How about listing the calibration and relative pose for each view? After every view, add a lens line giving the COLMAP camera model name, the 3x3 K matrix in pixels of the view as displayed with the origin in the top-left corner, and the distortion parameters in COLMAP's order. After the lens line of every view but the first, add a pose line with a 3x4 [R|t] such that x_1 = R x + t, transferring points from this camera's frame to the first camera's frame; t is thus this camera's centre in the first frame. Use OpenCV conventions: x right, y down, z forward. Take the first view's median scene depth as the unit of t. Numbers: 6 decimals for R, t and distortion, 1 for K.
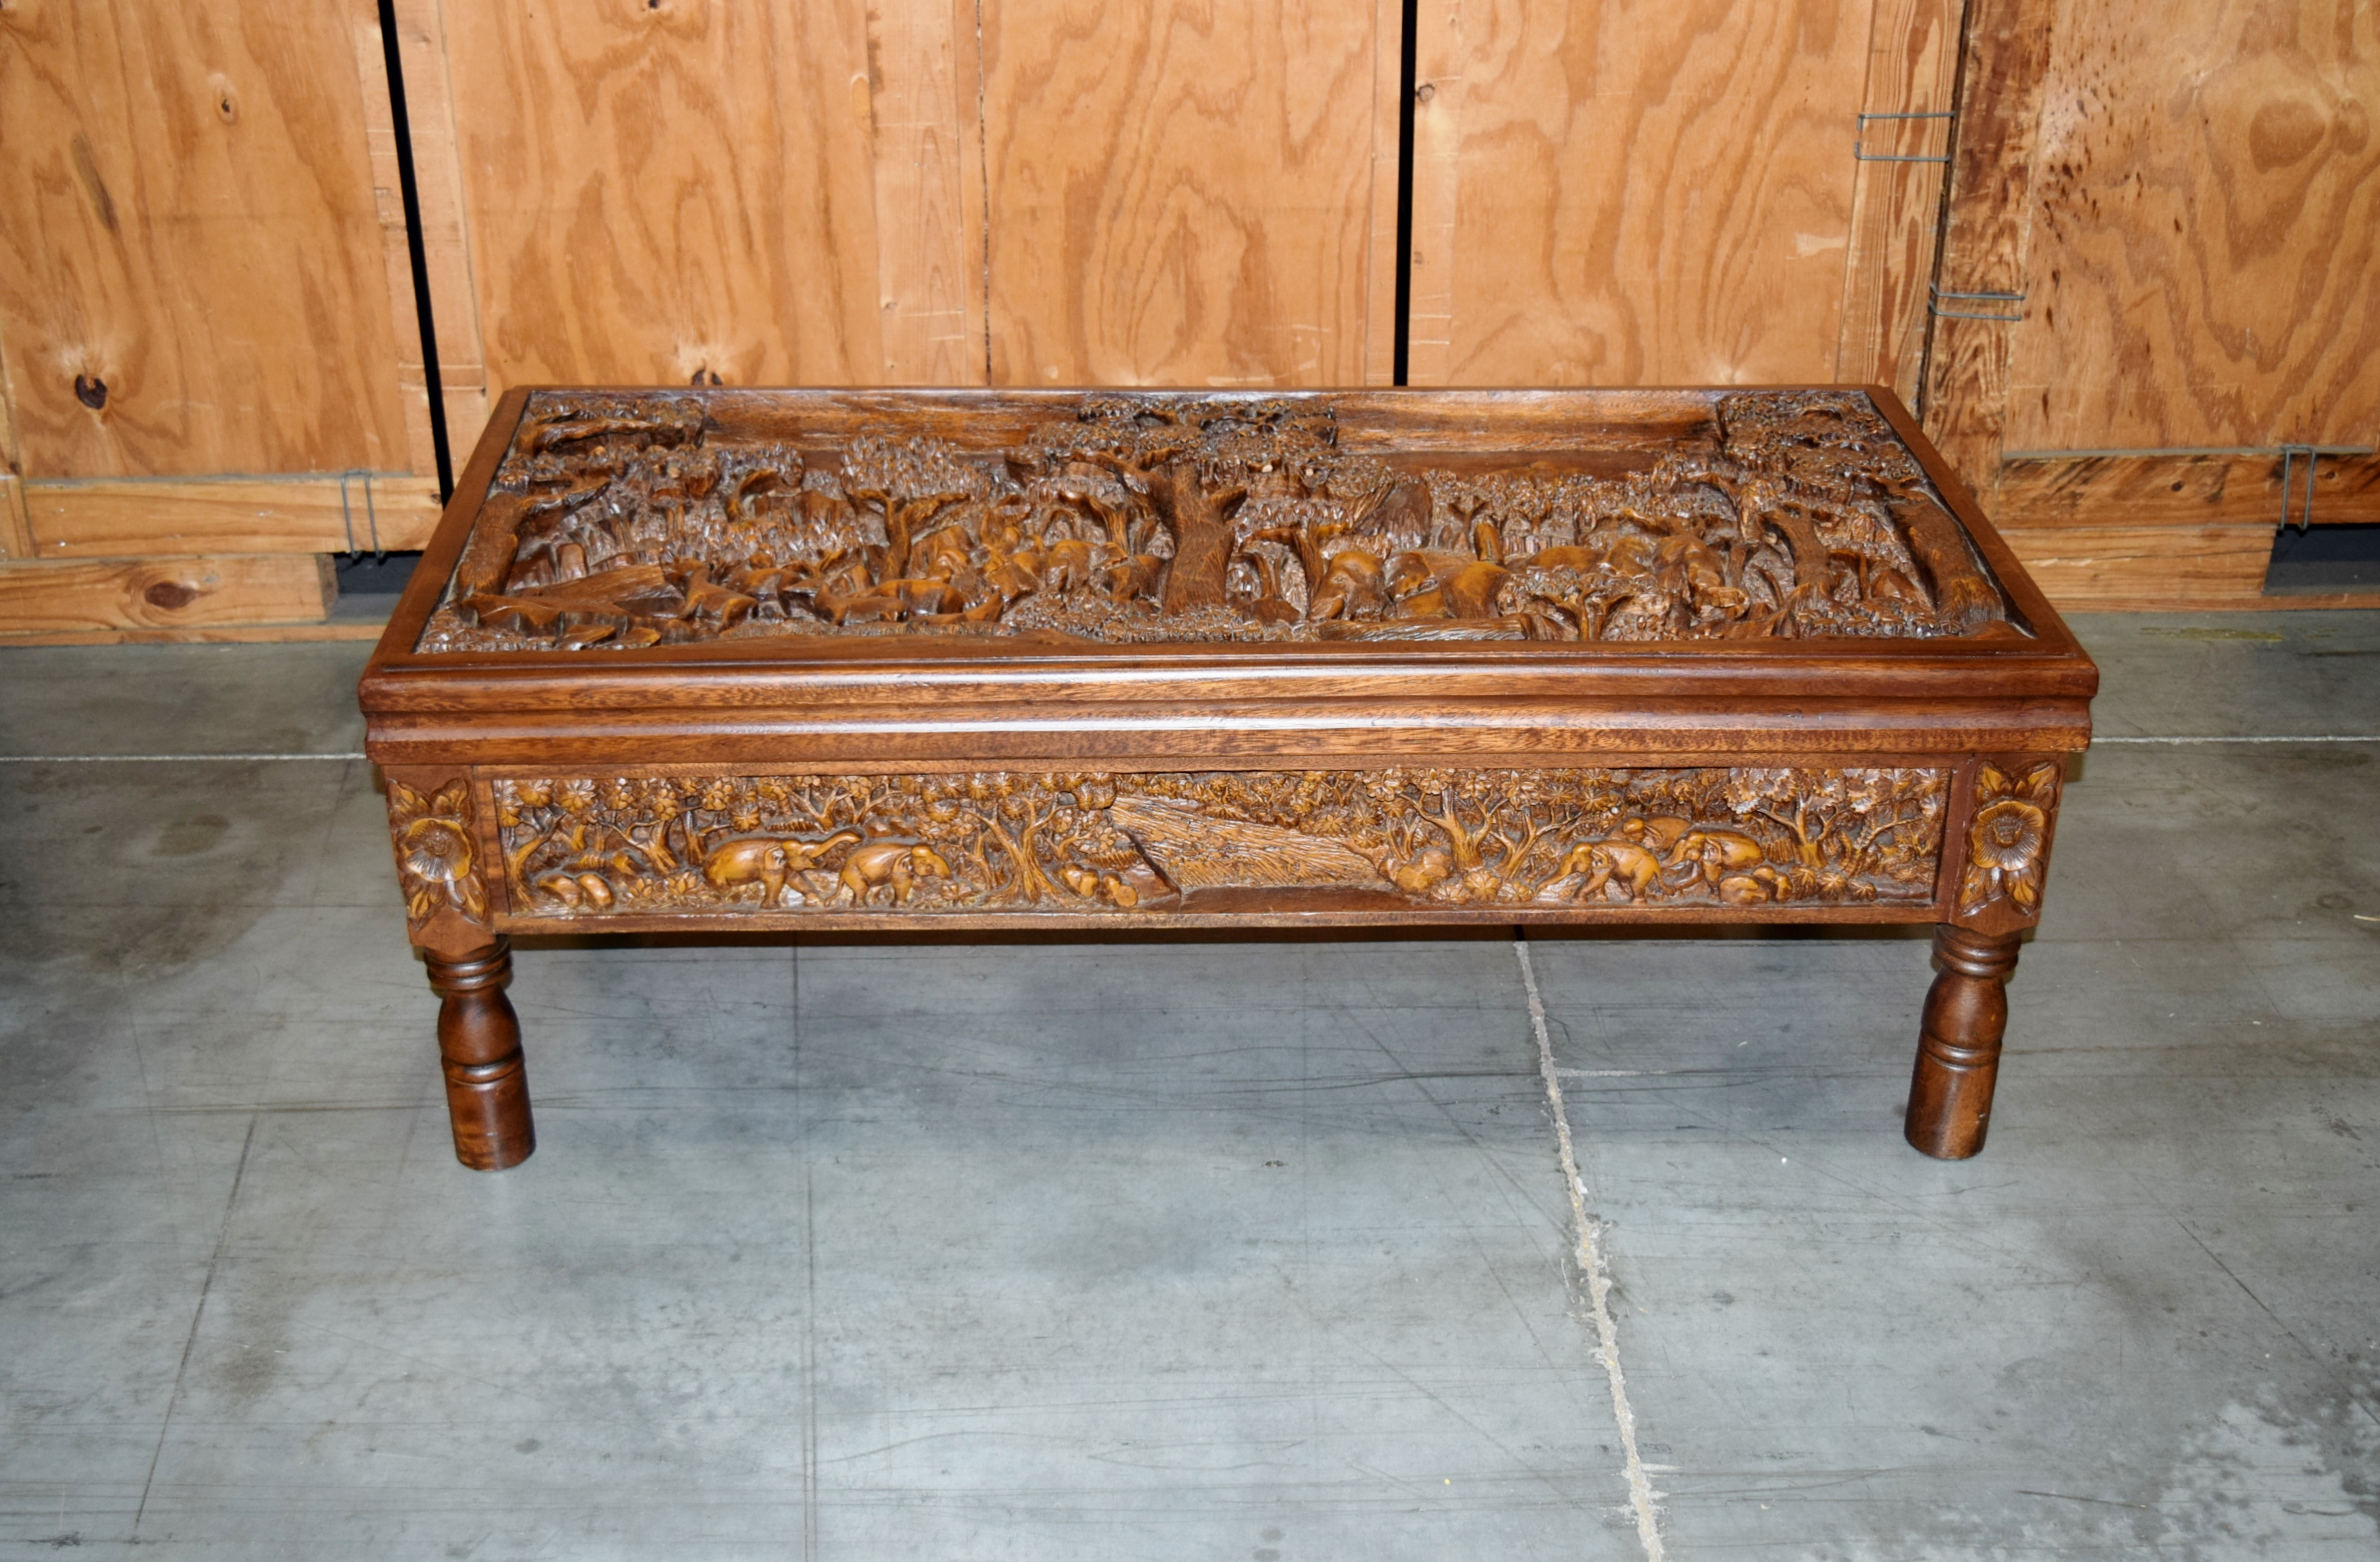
lens RADIAL K [[2967.2, 0, 1186.8], [0, 2967.2, 780.0], [0, 0, 1]] dist [-0.013256, -0.032554]
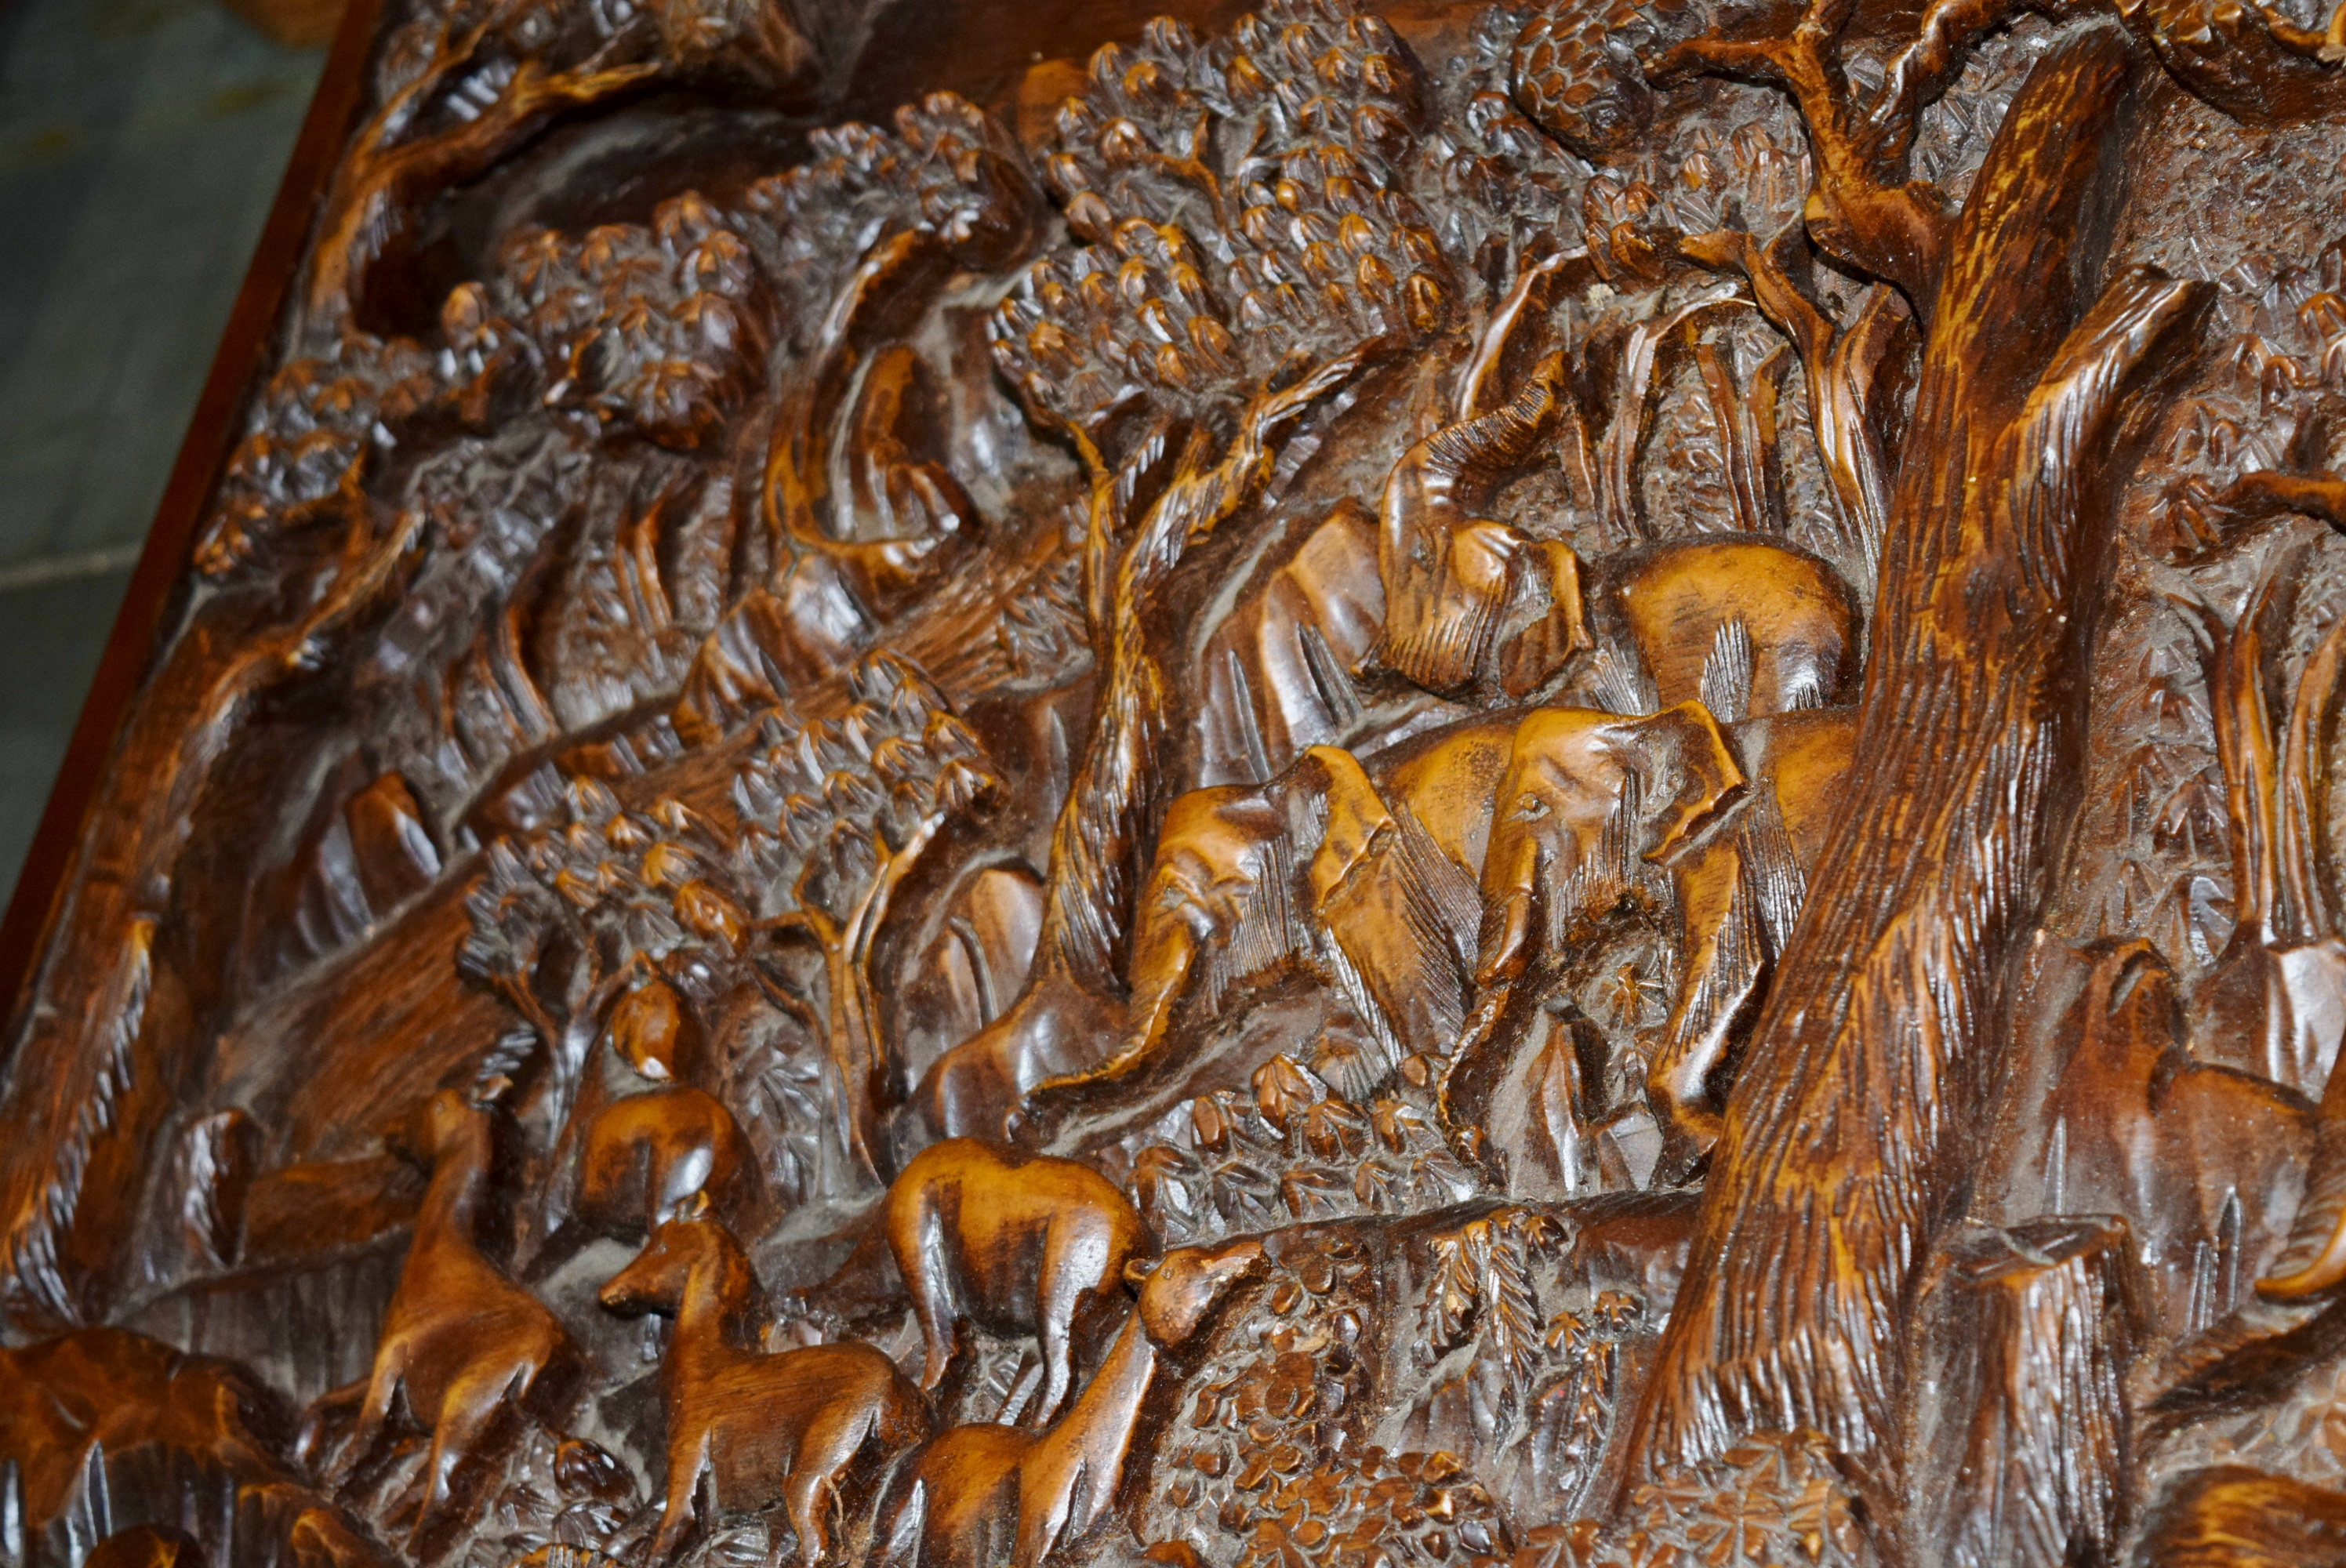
lens RADIAL K [[5468.2, 0, 1101.6], [0, 5468.2, 785.1], [0, 0, 1]] dist [-0.012257, -0.390846]
pose [[0.743101, -0.074220, -0.665051, 0.236072], [0.413968, 0.831828, 0.369719, -0.258285], [0.525768, -0.550049, 0.648857, 0.641806]]
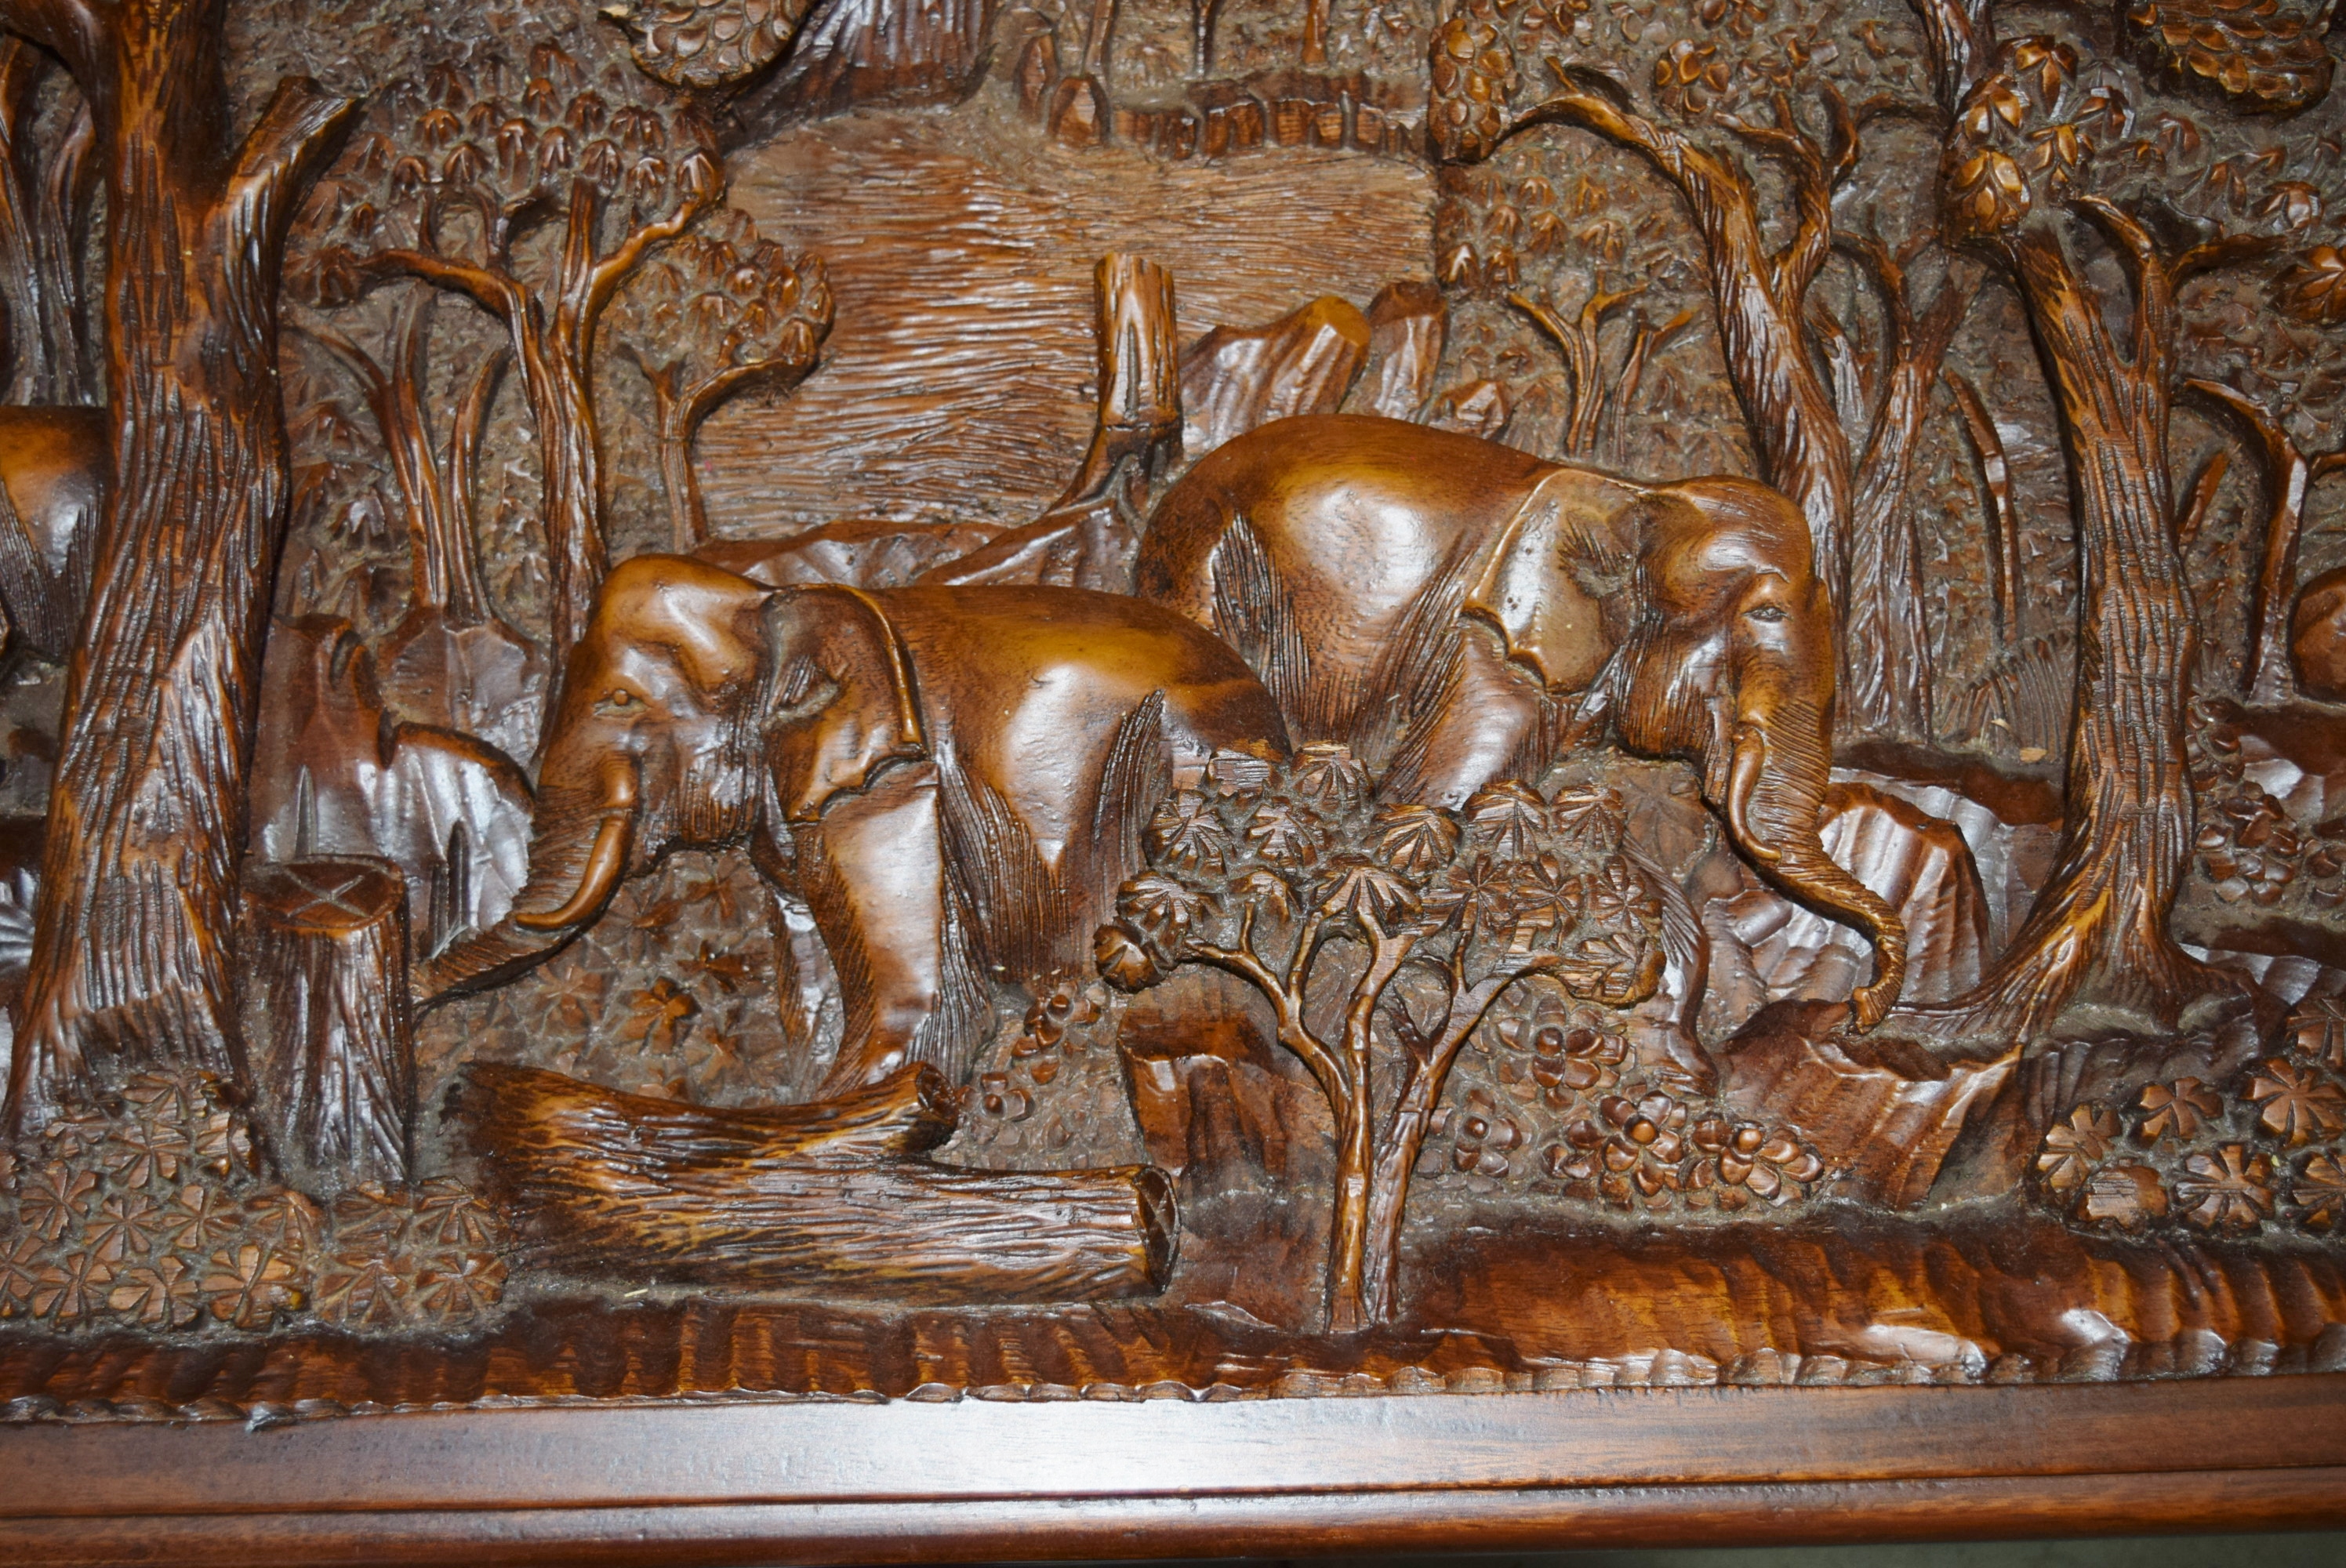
lens RADIAL K [[2963.9, 0, 1173.0], [0, 2963.9, 784.0], [0, 0, 1]] dist [-0.040542, -0.007890]
pose [[0.999654, -0.002789, 0.026168, 0.093519], [-0.017972, 0.654028, 0.756257, -0.279079], [-0.019224, -0.756465, 0.653751, 0.736825]]
